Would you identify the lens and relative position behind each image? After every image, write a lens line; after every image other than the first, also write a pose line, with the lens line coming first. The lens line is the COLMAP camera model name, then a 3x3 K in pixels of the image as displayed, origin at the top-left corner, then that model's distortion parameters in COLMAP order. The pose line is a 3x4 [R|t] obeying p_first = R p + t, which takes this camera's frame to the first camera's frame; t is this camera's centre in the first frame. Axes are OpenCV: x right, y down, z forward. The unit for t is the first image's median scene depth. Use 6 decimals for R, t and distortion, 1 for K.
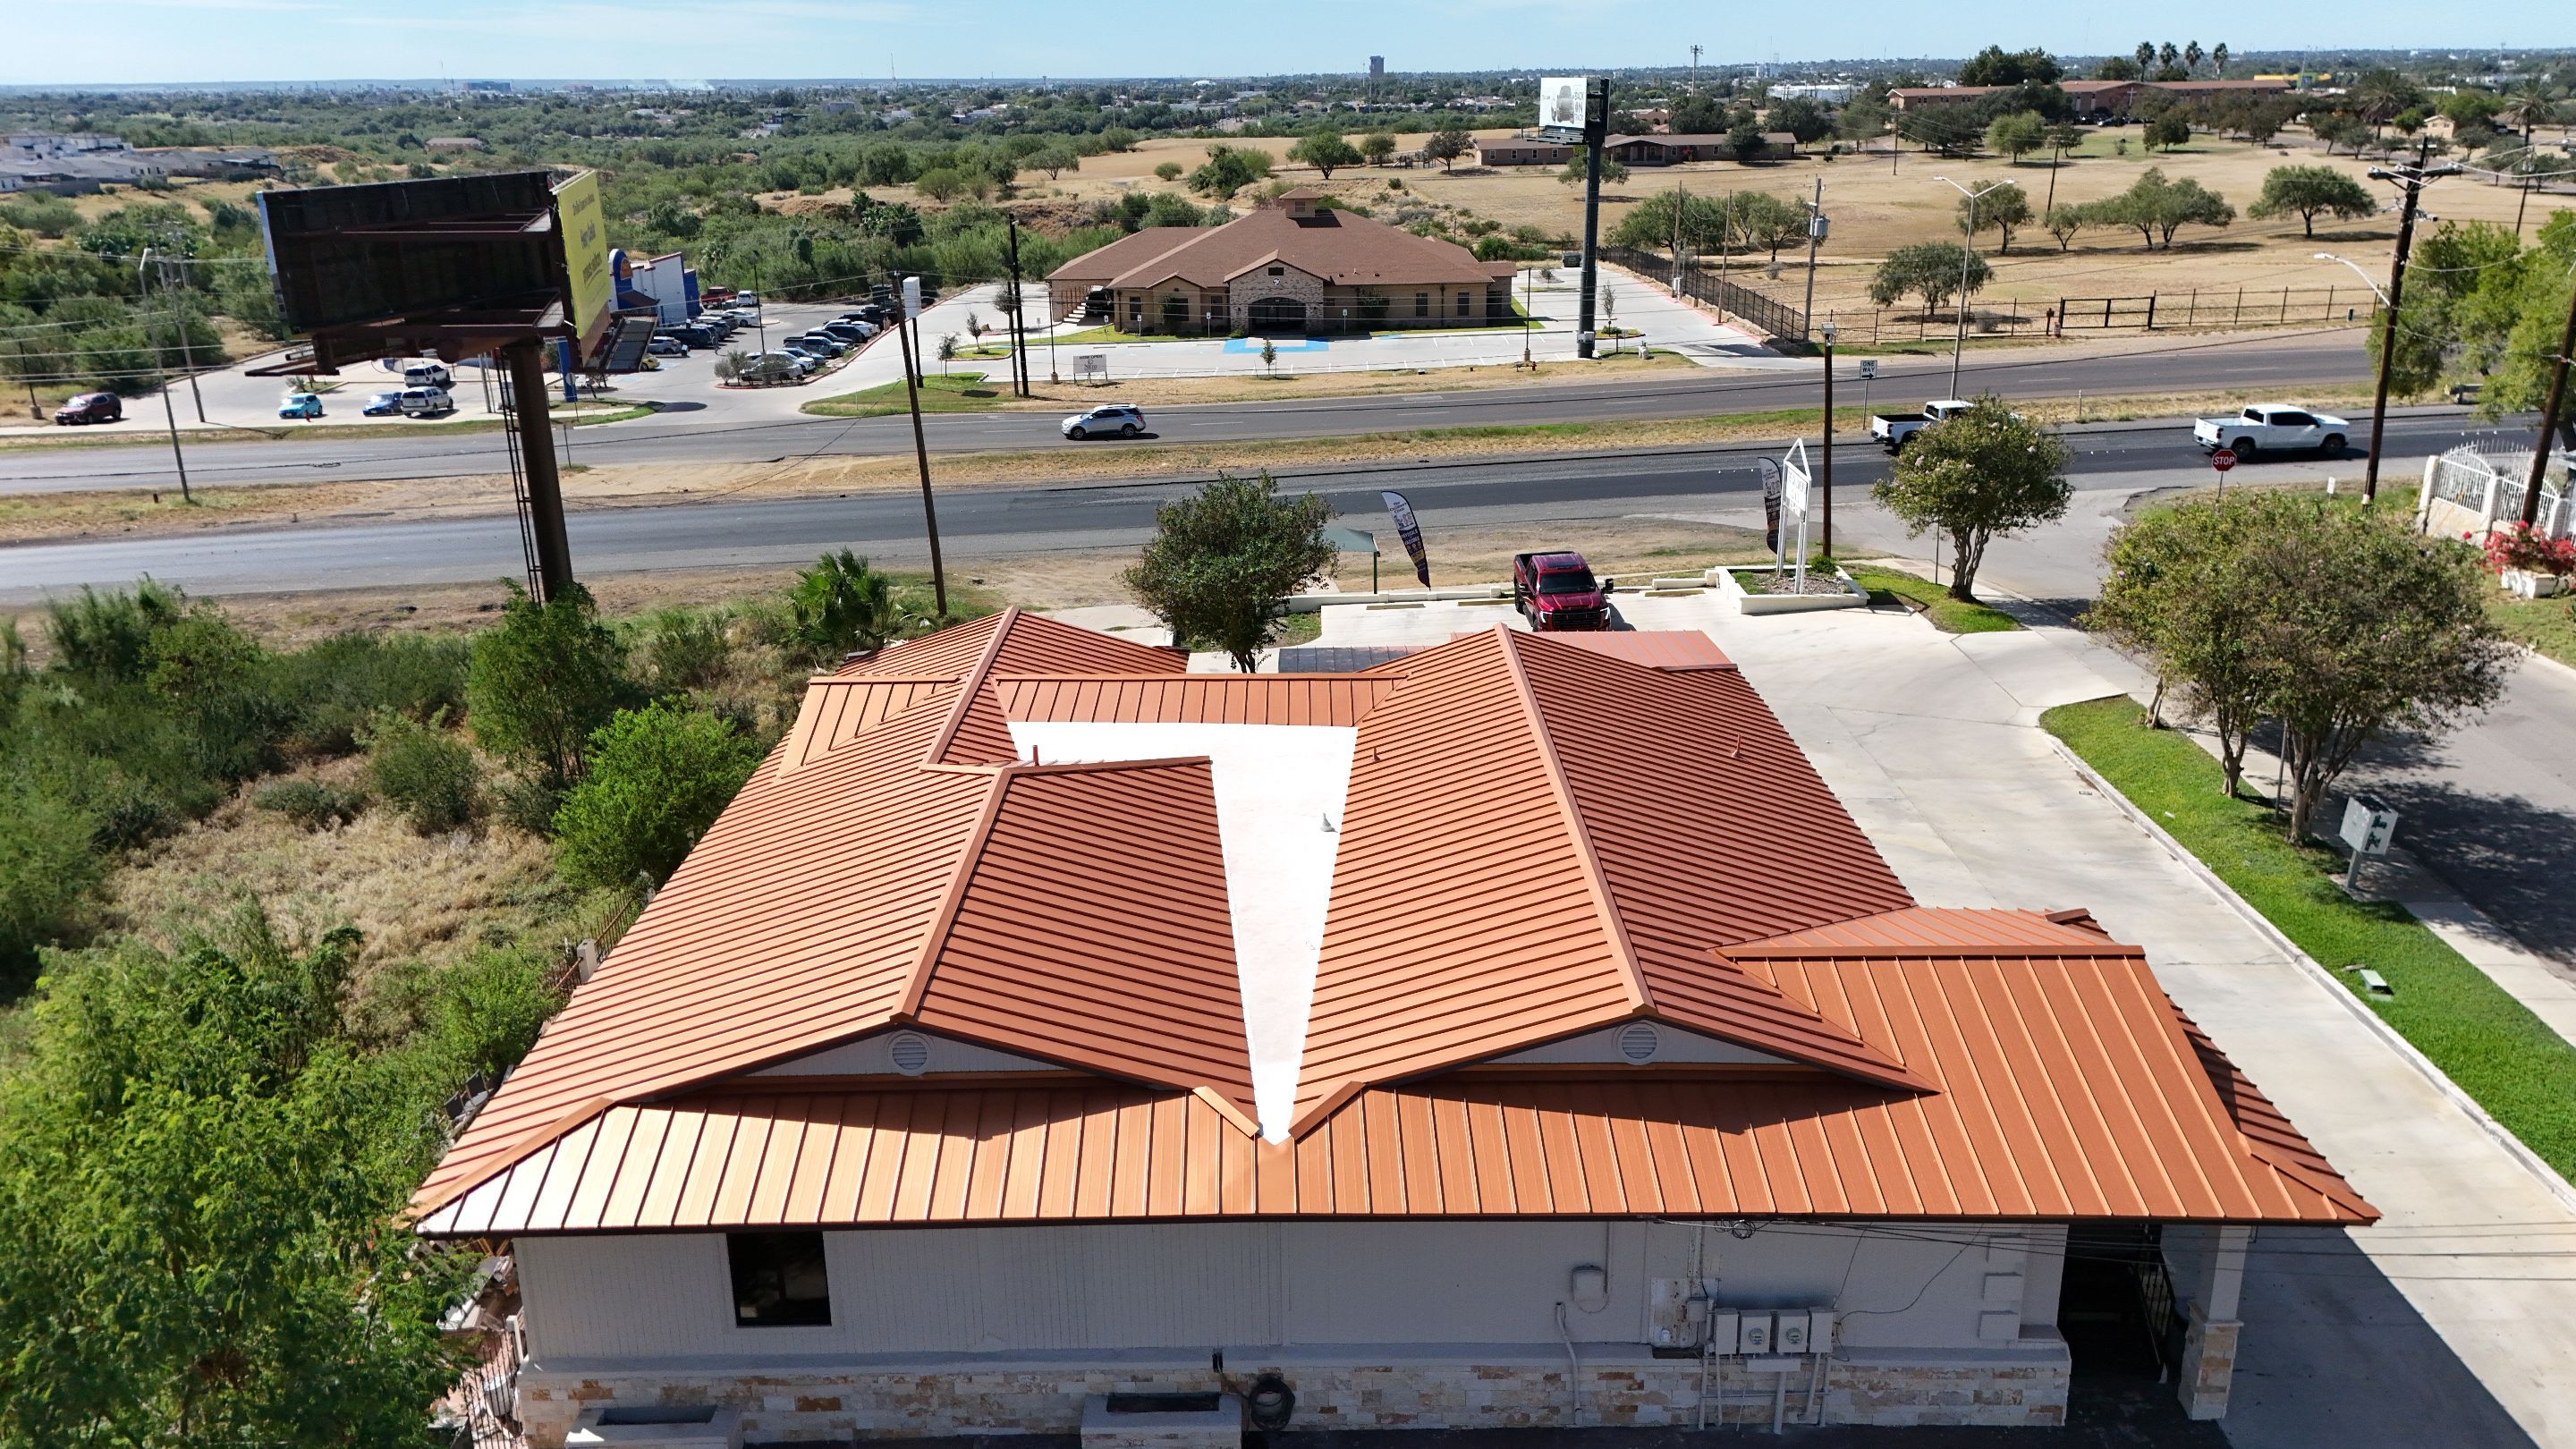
lens RADIAL K [[1907.3, 0, 1296.0], [0, 1907.3, 712.7], [0, 0, 1]] dist [0.065556, -0.062954]
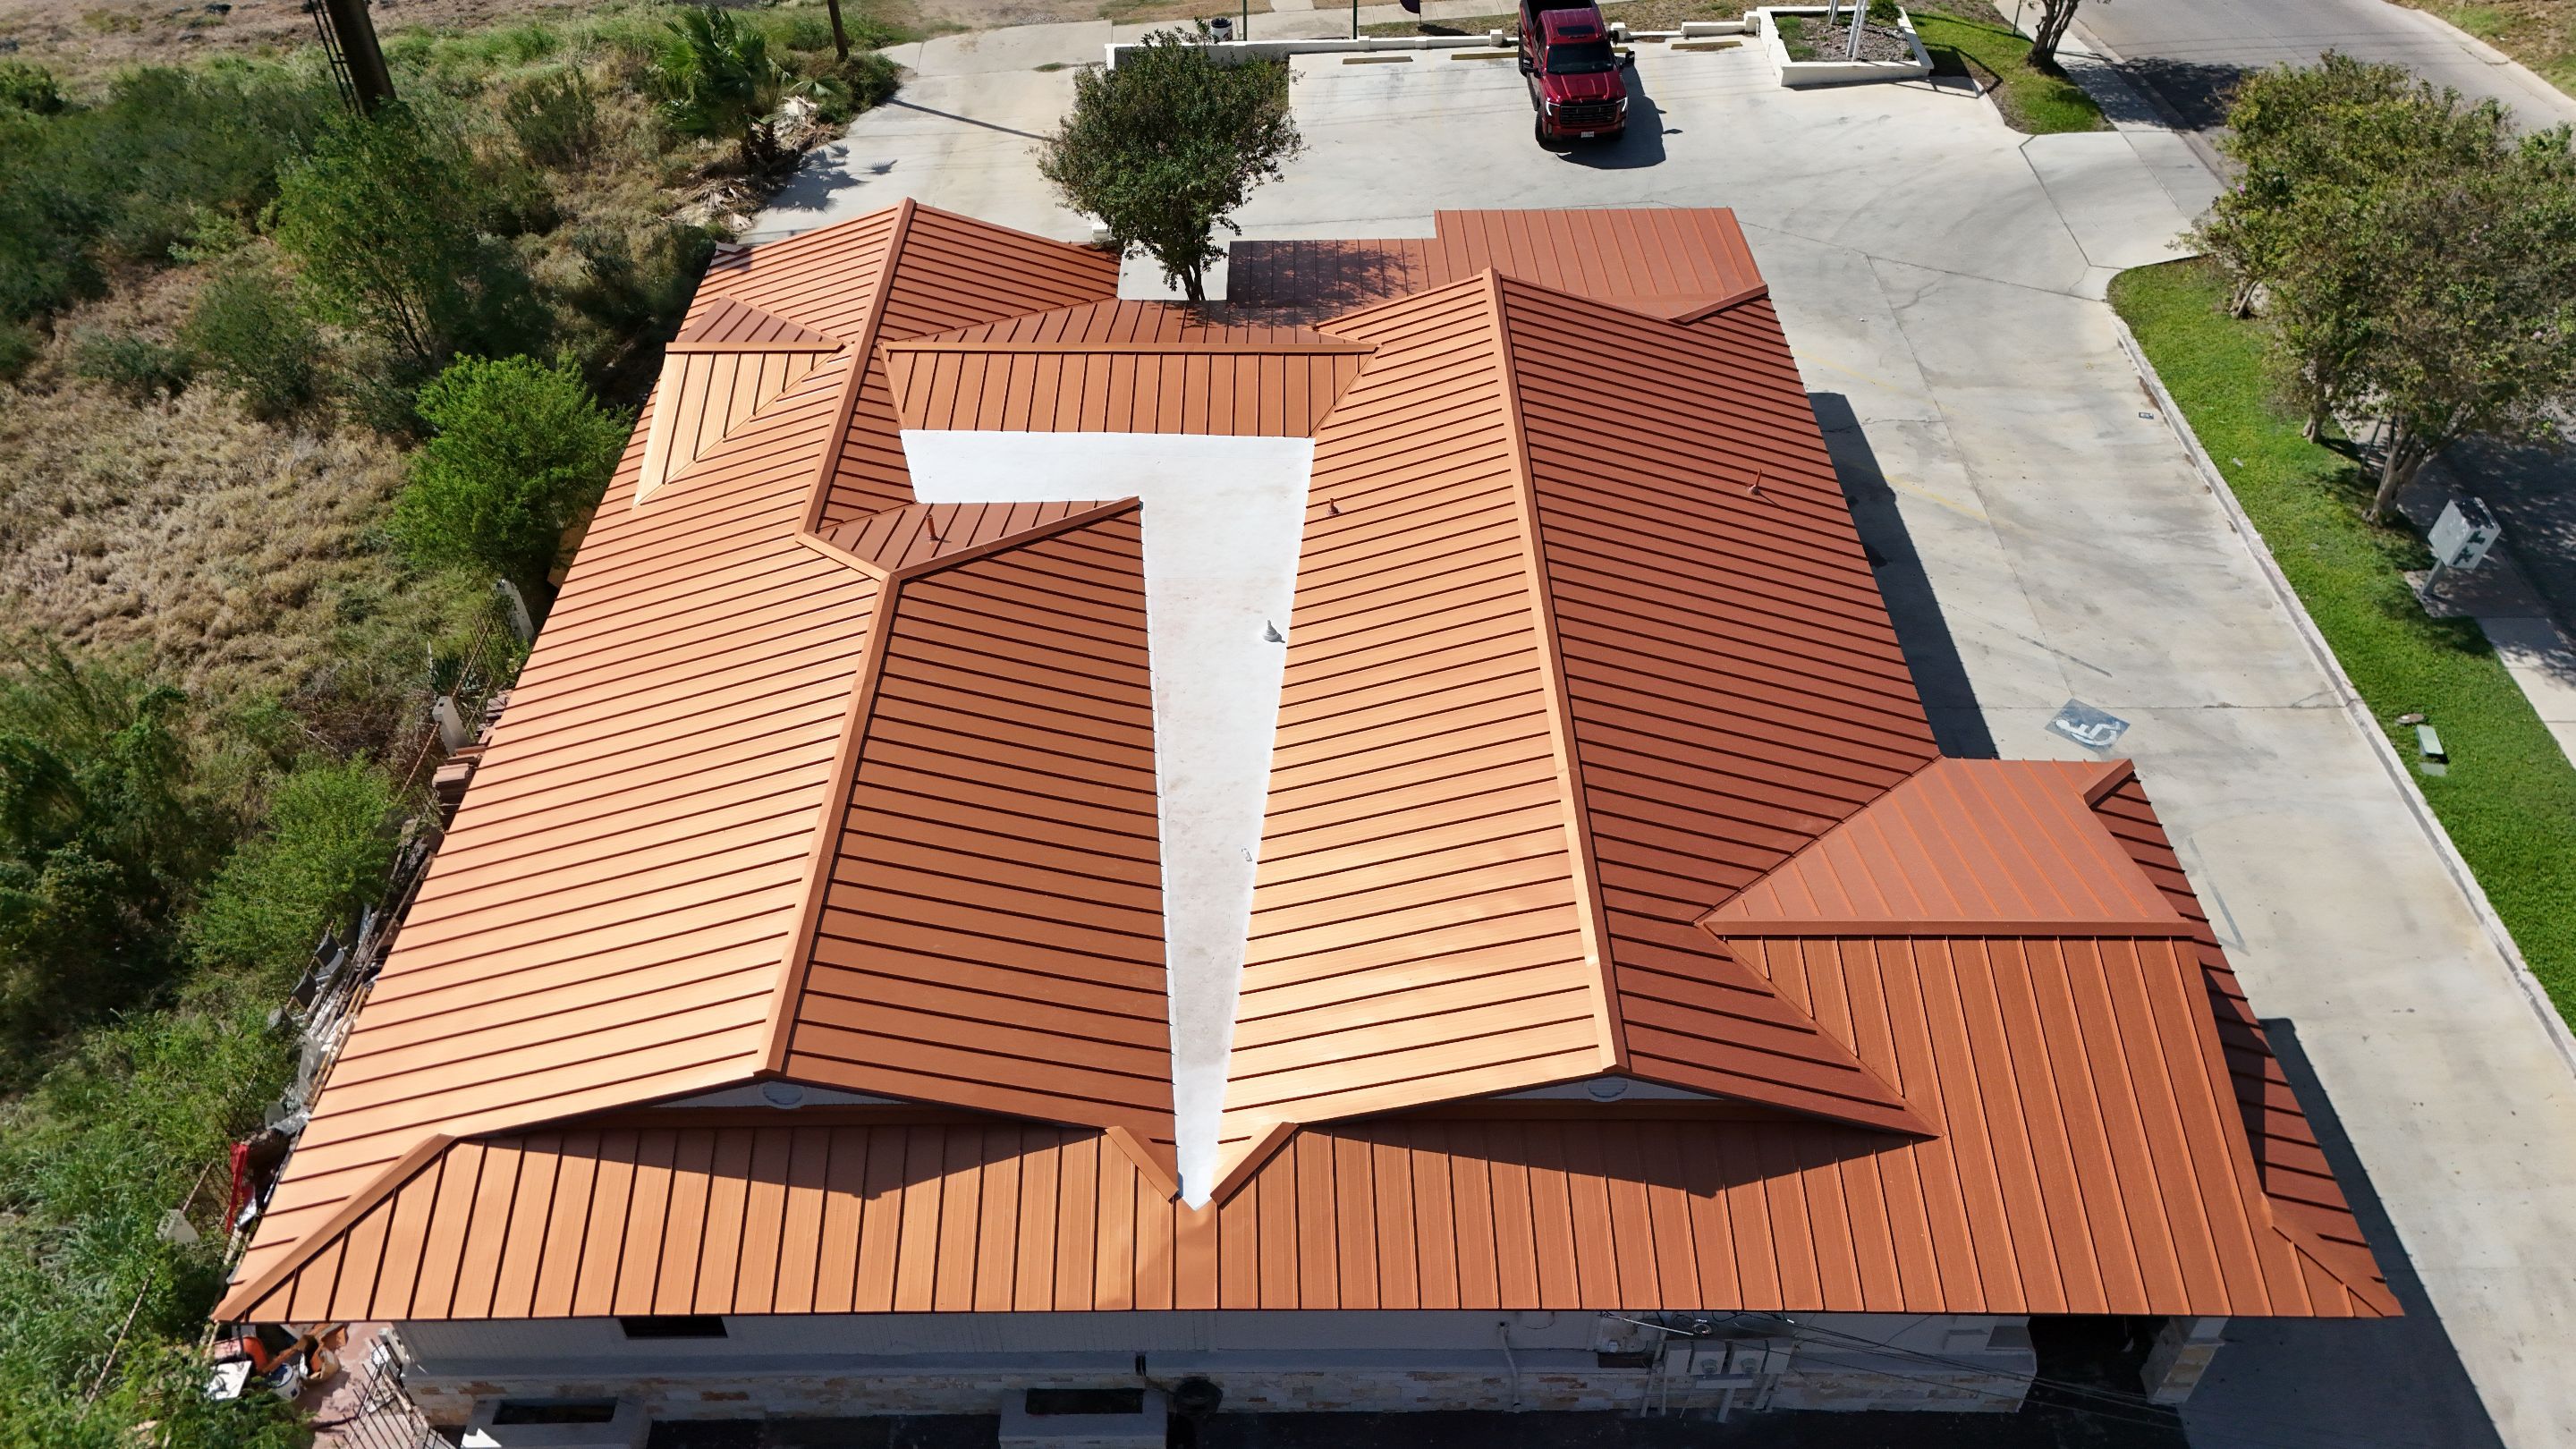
lens RADIAL K [[1907.3, 0, 1297.6], [0, 1907.3, 711.8], [0, 0, 1]] dist [0.065556, -0.062954]
pose [[0.999965, 0.002645, 0.007997, 0.019992], [-0.005625, 0.916396, 0.400234, -0.238636], [-0.006270, -0.400265, 0.916378, 0.181690]]
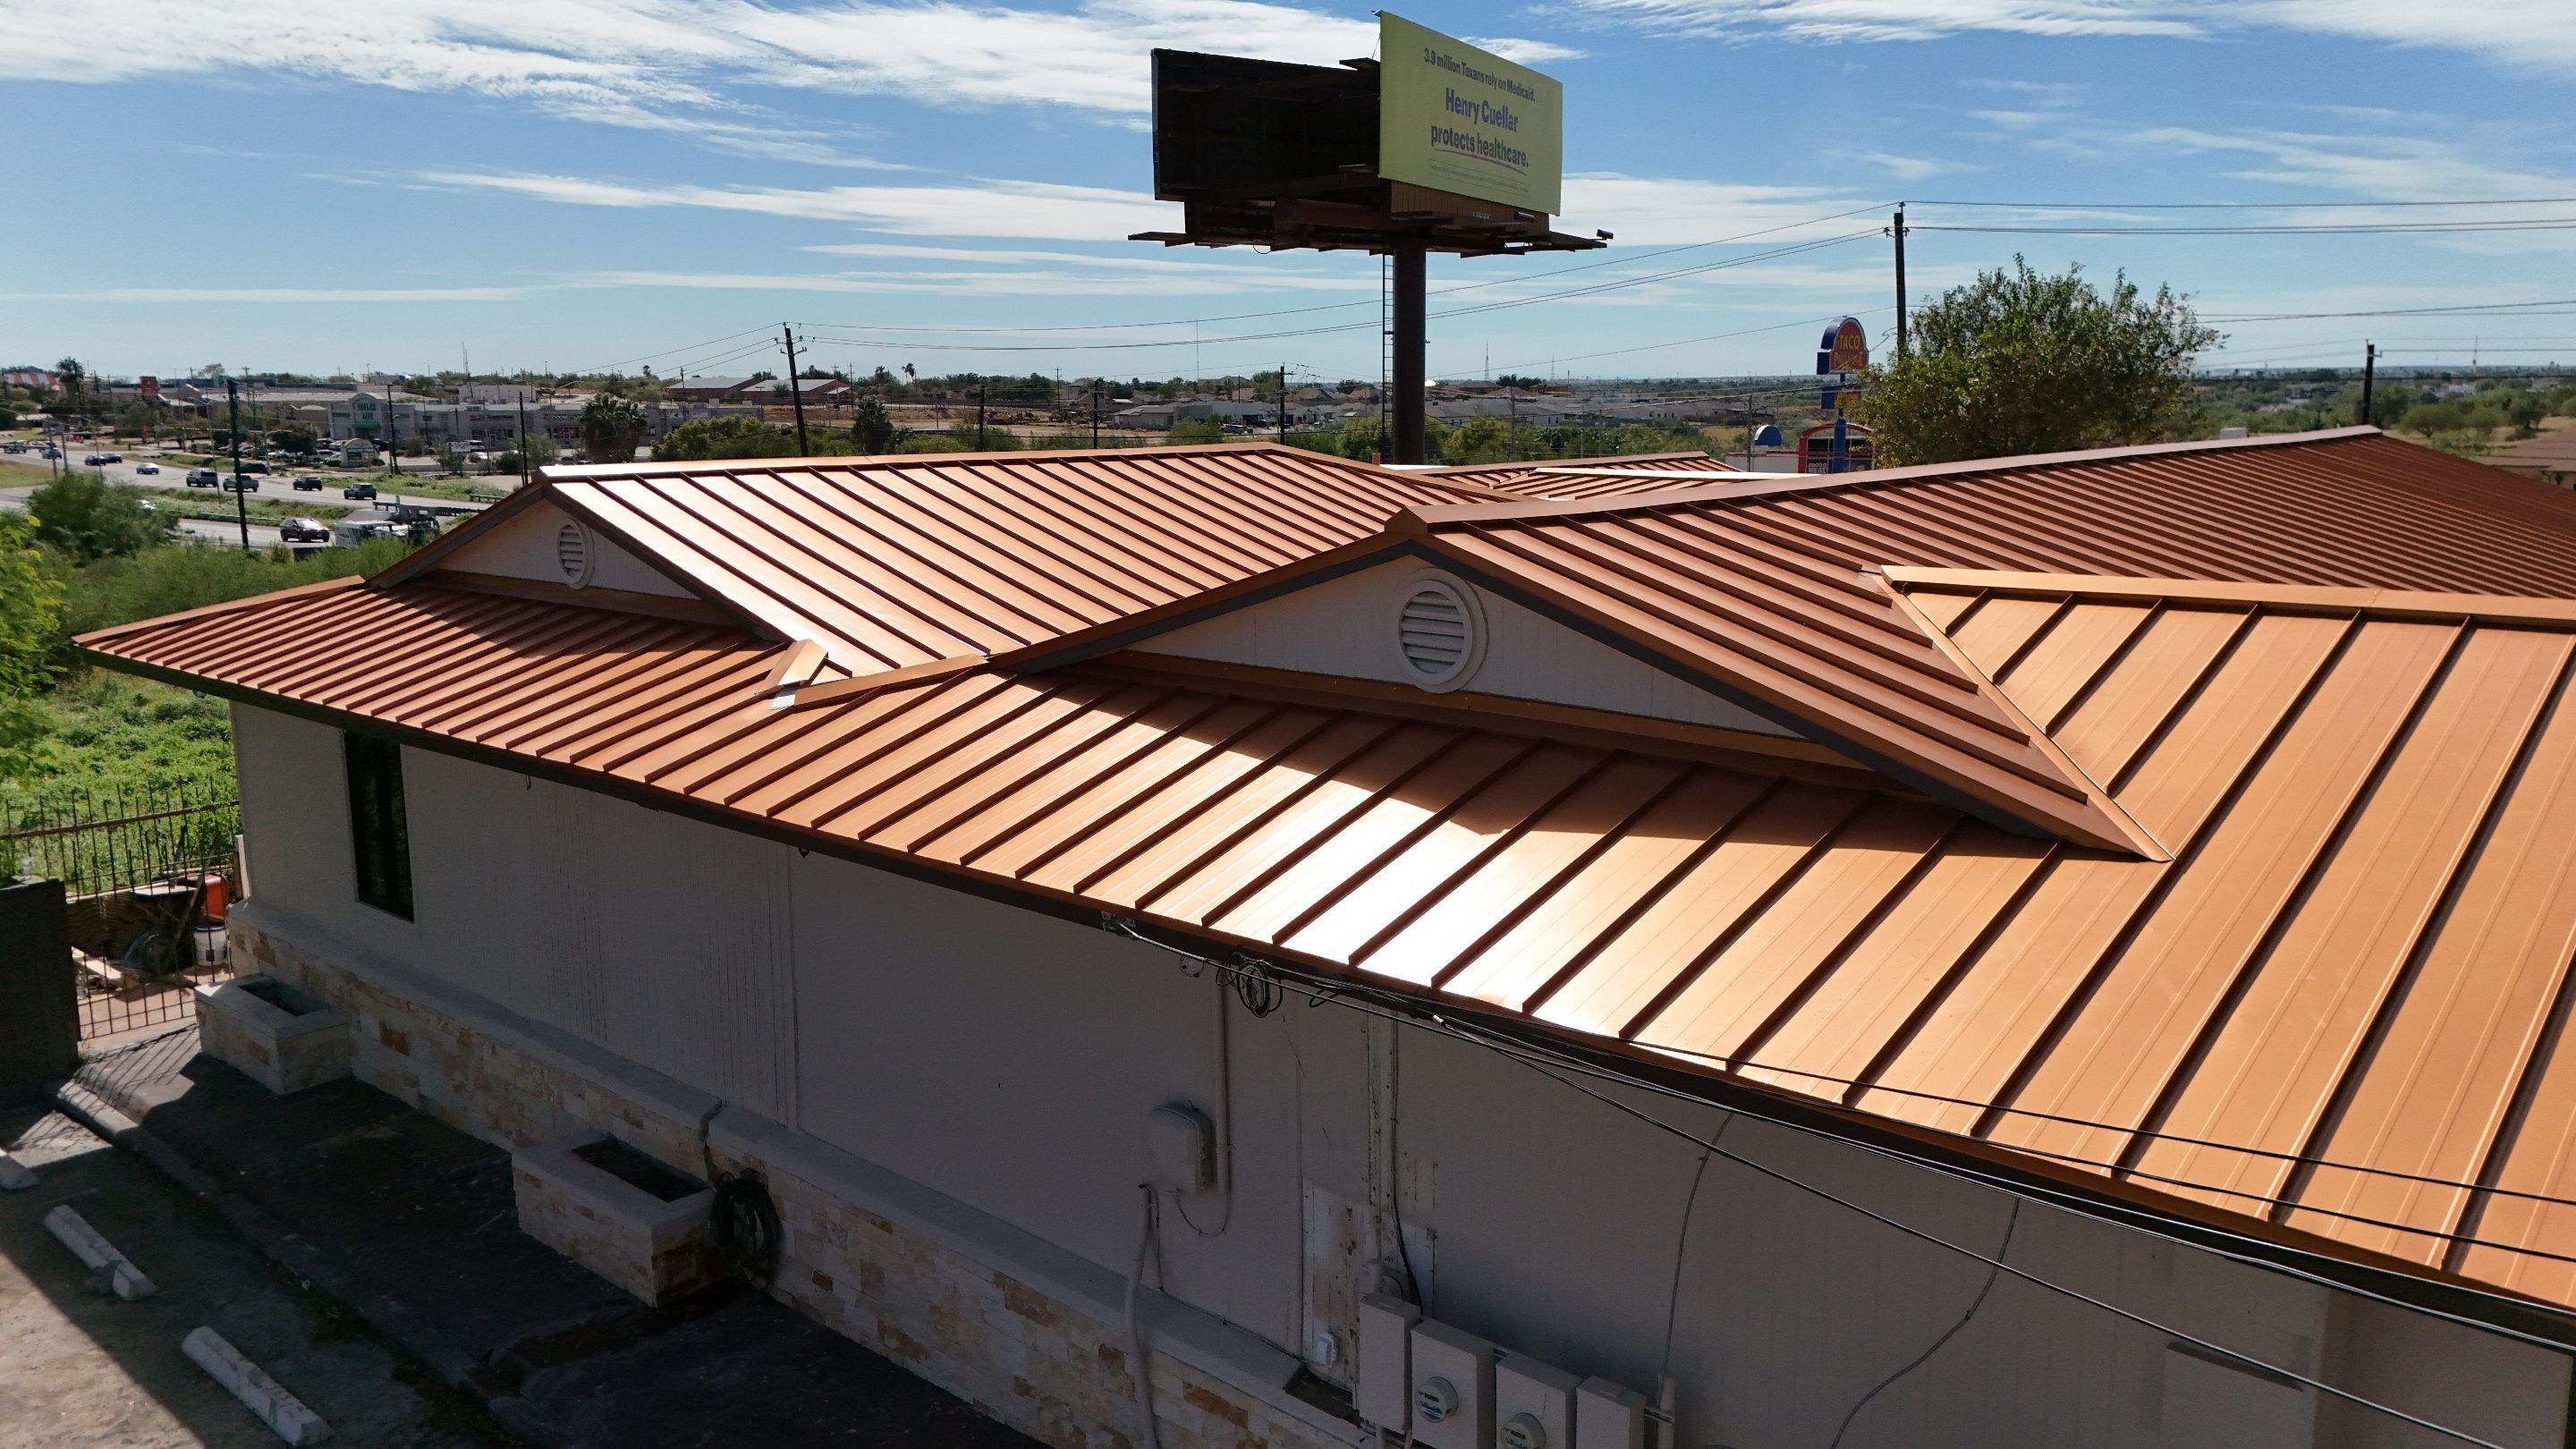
lens RADIAL K [[1907.3, 0, 1308.5], [0, 1907.3, 703.0], [0, 0, 1]] dist [0.065556, -0.062954]
pose [[0.746303, 0.116357, -0.655357, 0.303706], [-0.210779, 0.975243, -0.066877, 0.155816], [0.631351, 0.188046, 0.752352, 0.473470]]
